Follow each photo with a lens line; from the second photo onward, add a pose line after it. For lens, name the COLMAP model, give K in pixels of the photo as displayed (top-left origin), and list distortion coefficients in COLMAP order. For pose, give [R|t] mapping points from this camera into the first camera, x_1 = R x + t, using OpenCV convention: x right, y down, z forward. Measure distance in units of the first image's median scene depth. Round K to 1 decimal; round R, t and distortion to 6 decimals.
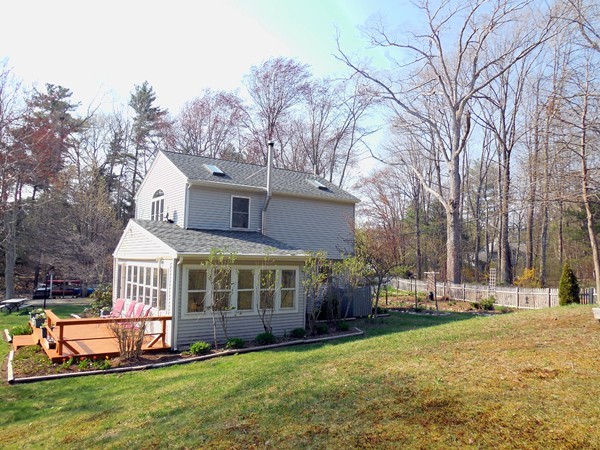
lens RADIAL K [[453.8, 0, 300.0], [0, 453.8, 225.0], [0, 0, 1]] dist [-0.007992, 0.003371]
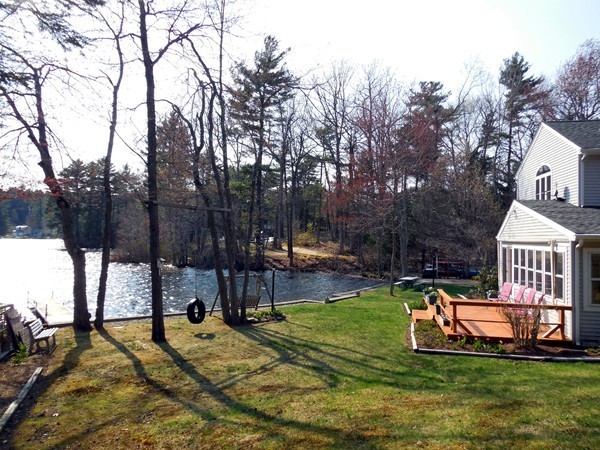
lens RADIAL K [[453.8, 0, 300.0], [0, 453.8, 225.0], [0, 0, 1]] dist [-0.007992, 0.003371]
pose [[0.707213, -0.027717, -0.706457, -0.023781], [0.054433, 0.998400, 0.015321, 0.000507], [0.704902, -0.049290, 0.707590, 0.008293]]
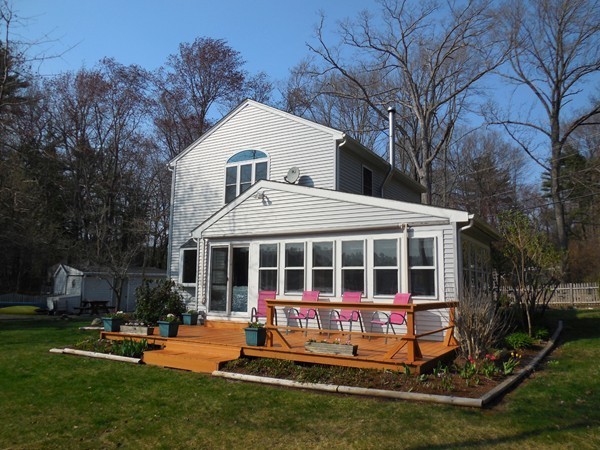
lens RADIAL K [[429.8, 0, 300.0], [0, 429.8, 225.0], [0, 0, 1]] dist [-0.004087, -0.000355]
pose [[0.899360, 0.040039, 0.435372, -0.691400], [-0.021820, 0.998667, -0.046767, 0.099366], [-0.436665, 0.032561, 0.899035, 0.417255]]
